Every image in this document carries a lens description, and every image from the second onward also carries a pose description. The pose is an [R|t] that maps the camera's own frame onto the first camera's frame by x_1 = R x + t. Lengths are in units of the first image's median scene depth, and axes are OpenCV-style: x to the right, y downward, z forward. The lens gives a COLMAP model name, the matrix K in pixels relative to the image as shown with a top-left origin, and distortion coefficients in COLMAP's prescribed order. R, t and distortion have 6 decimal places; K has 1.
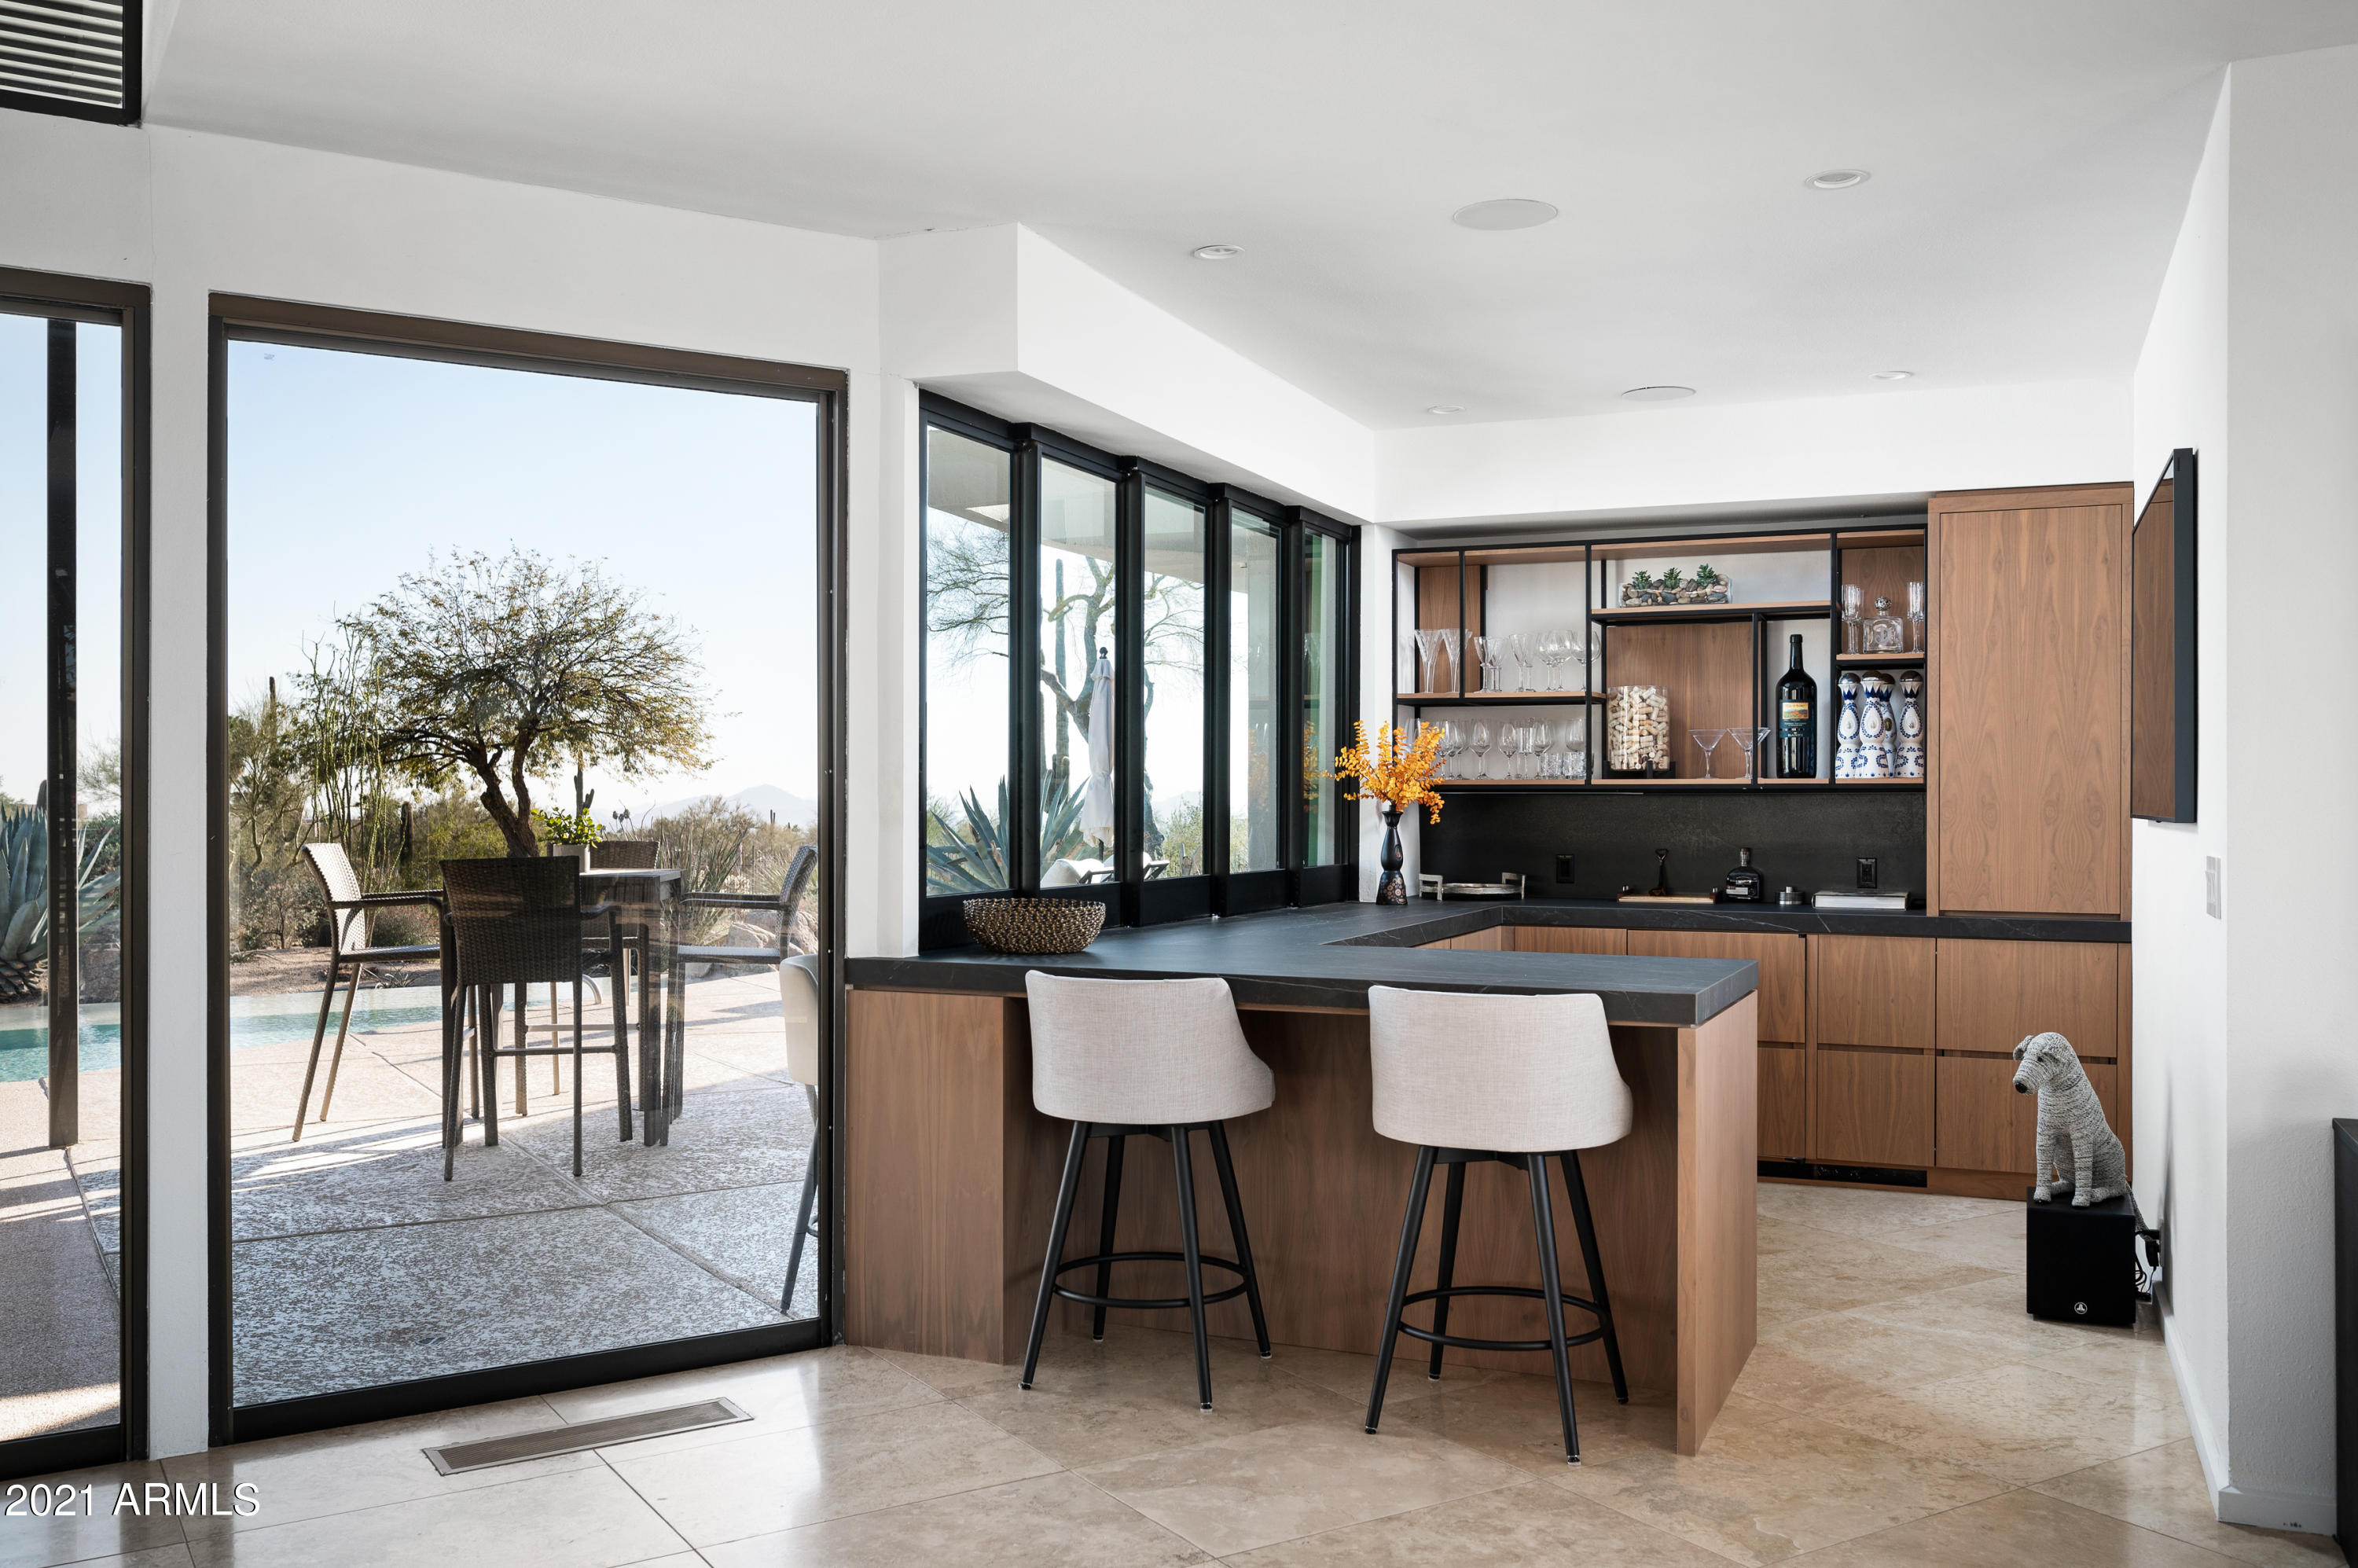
lens RADIAL K [[1911.4, 0, 1179.0], [0, 1911.4, 784.0], [0, 0, 1]] dist [0.008482, 0.002854]
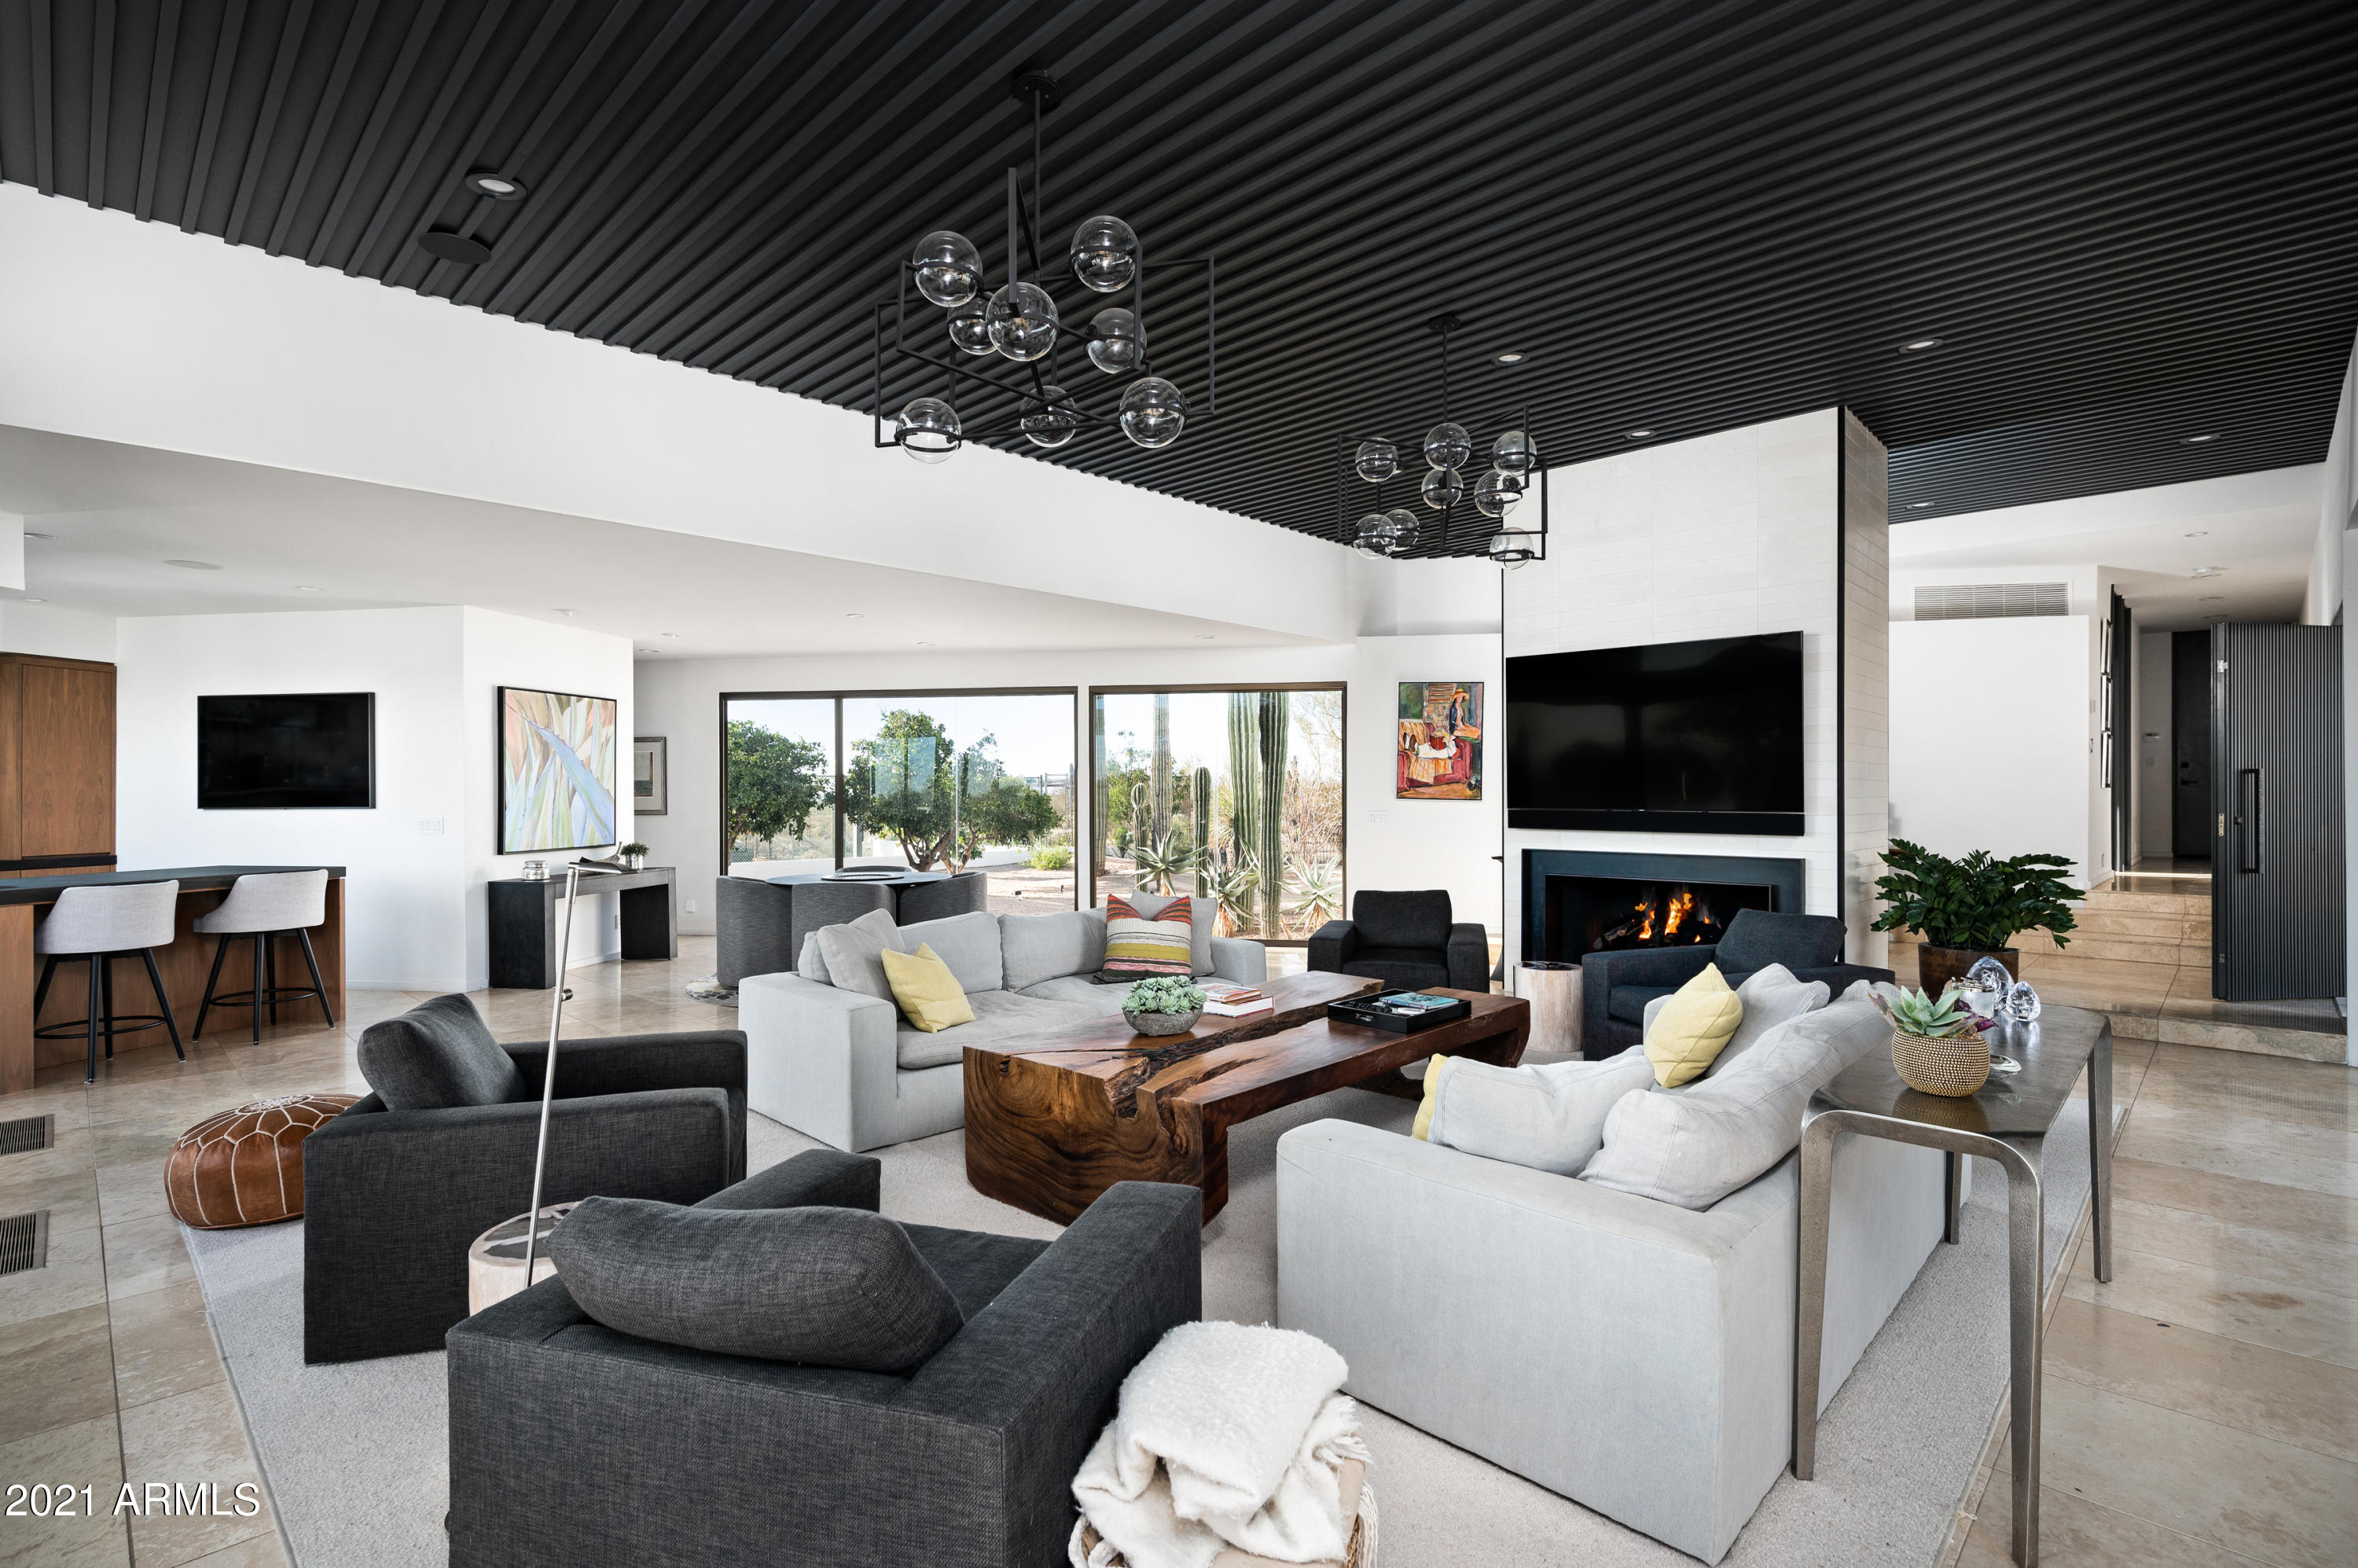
lens RADIAL K [[1111.0, 0, 1179.0], [0, 1111.0, 784.0], [0, 0, 1]] dist [-0.000272, -0.000177]
pose [[-0.231696, 0.010498, 0.972732, -0.962044], [0.001298, 0.999944, -0.010482, 0.000363], [-0.972787, -0.001166, -0.231697, 0.069730]]
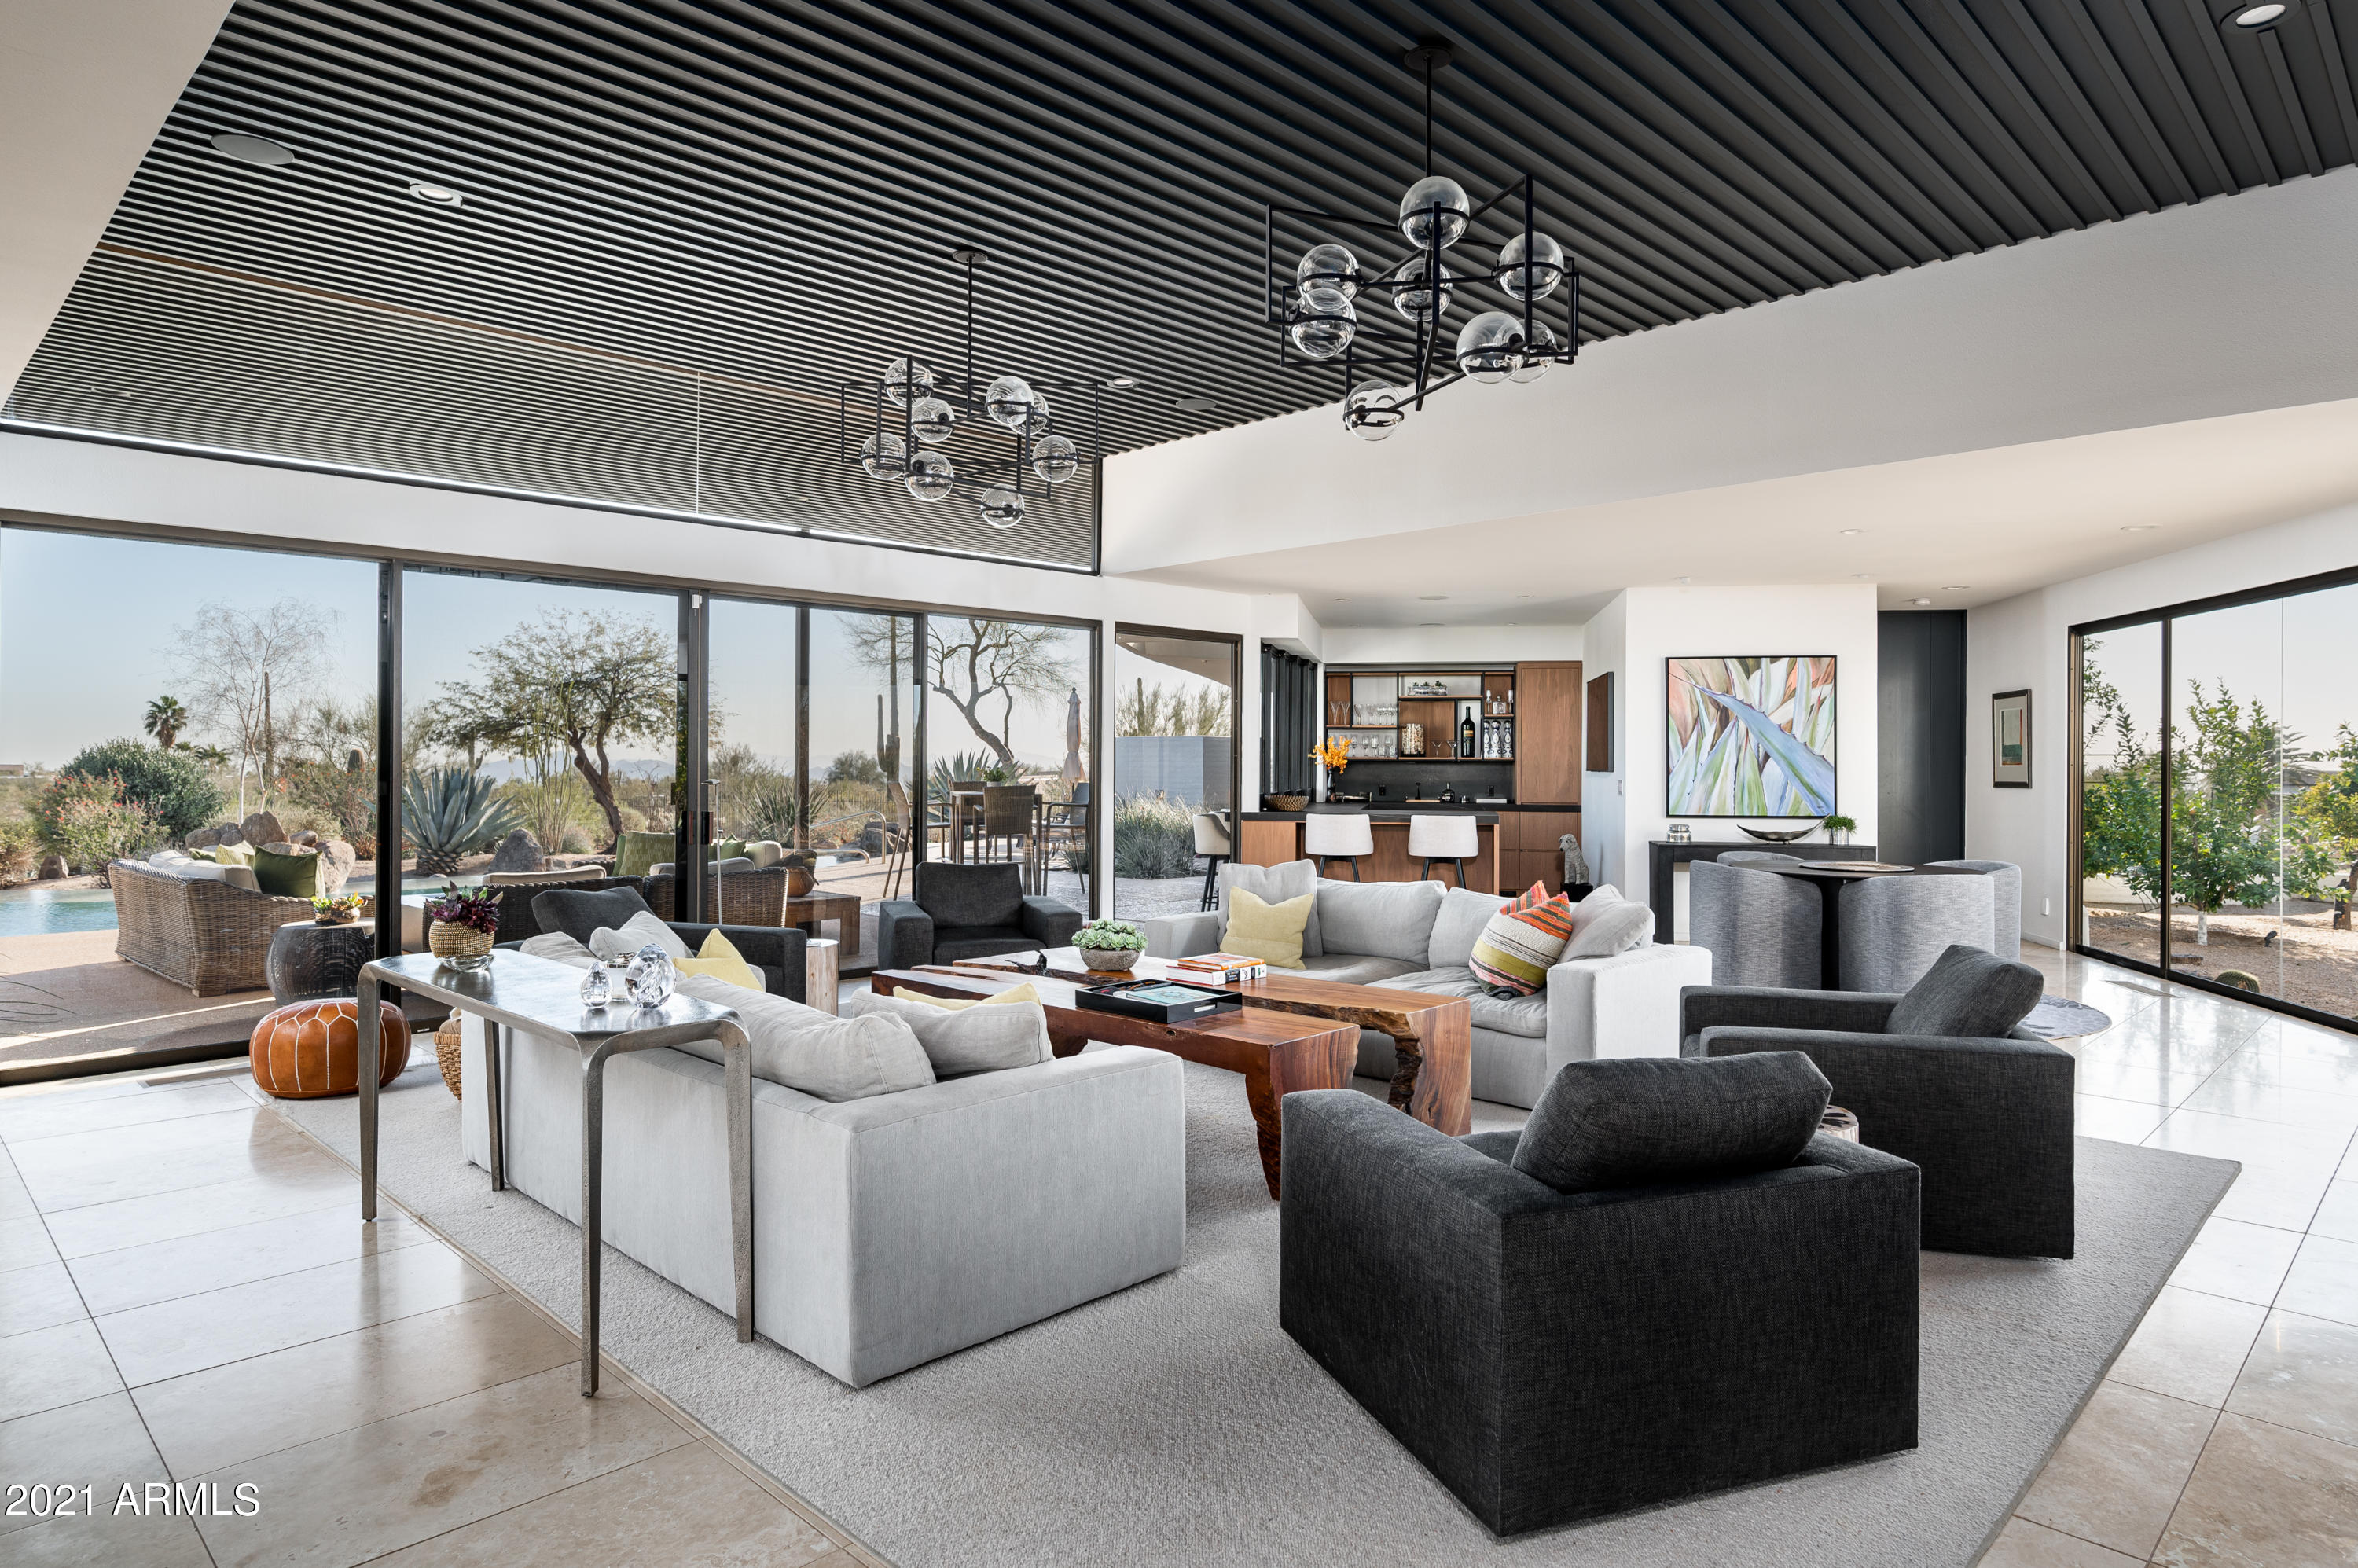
lens RADIAL K [[1331.1, 0, 1179.0], [0, 1331.1, 784.0], [0, 0, 1]] dist [0.000407, 0.000312]
pose [[0.975617, -0.000109, 0.219478, -0.527745], [-0.004653, 0.999765, 0.021179, -0.003487], [-0.219429, -0.021683, 0.975387, -0.826470]]
